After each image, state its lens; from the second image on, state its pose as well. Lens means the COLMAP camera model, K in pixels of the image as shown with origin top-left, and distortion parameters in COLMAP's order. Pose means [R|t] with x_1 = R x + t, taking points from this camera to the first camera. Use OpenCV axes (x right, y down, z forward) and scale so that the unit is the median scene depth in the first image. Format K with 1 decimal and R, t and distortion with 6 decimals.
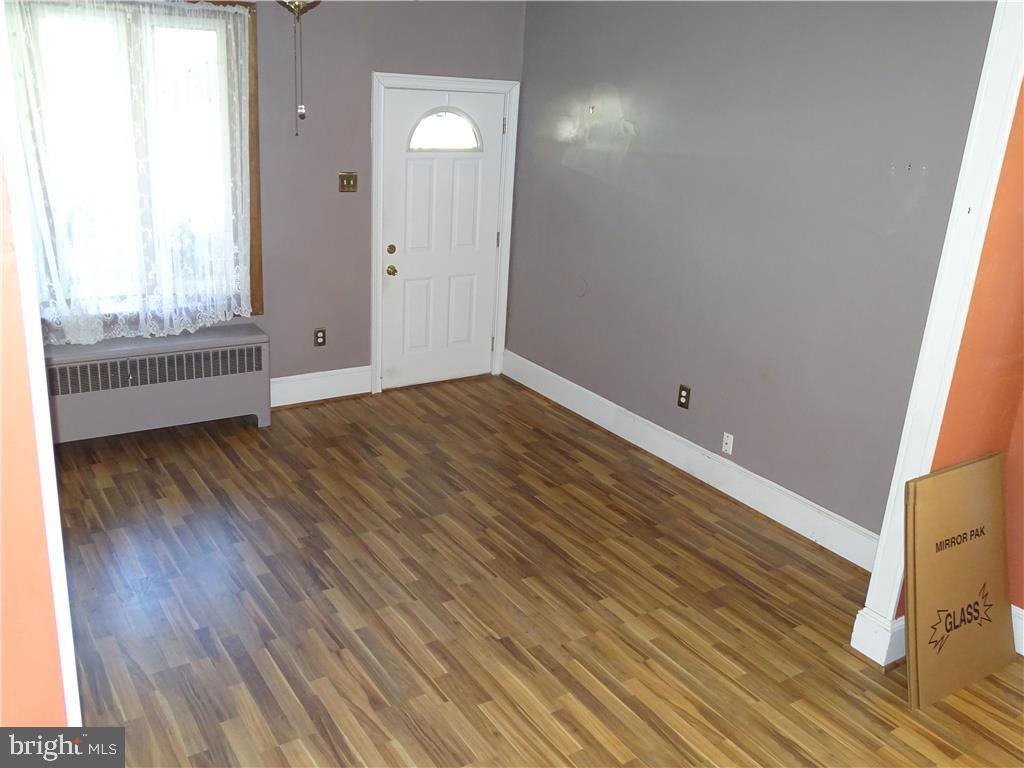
lens RADIAL K [[896.7, 0, 510.6], [0, 896.7, 386.5], [0, 0, 1]] dist [0.015735, 0.000262]
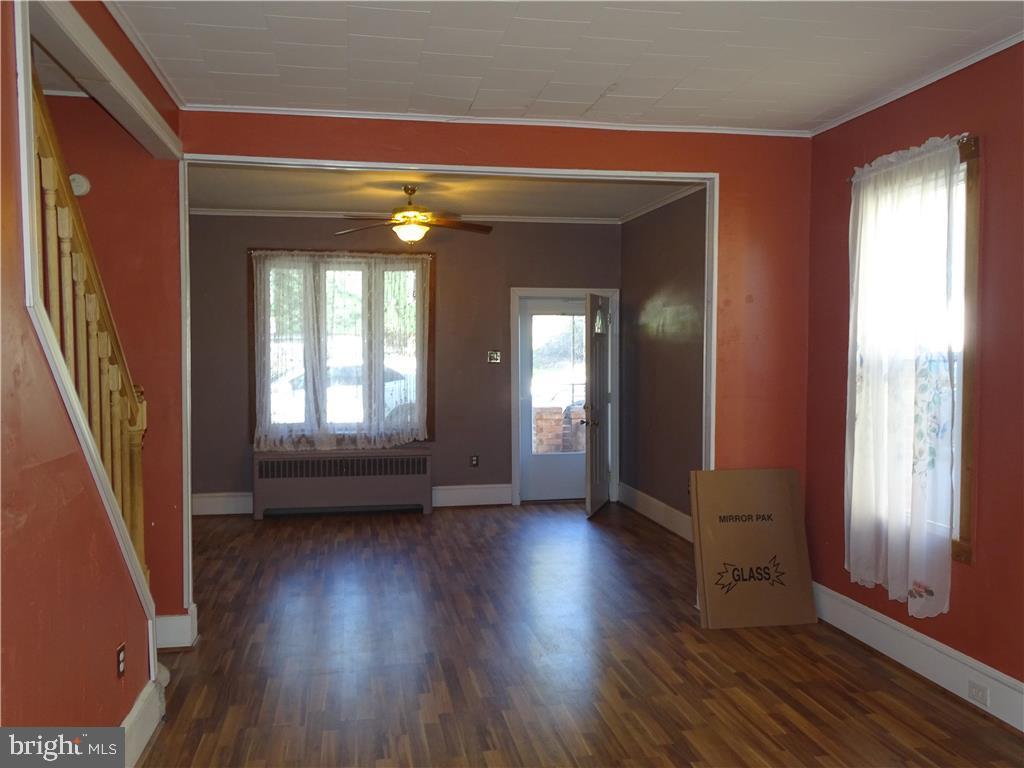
lens RADIAL K [[896.7, 0, 513.1], [0, 896.7, 385.0], [0, 0, 1]] dist [0.015735, 0.000262]
pose [[0.914970, -0.045261, -0.400976, 0.494773], [-0.077449, 0.955518, -0.284582, 0.269742], [0.396020, 0.291439, 0.870765, -0.323490]]
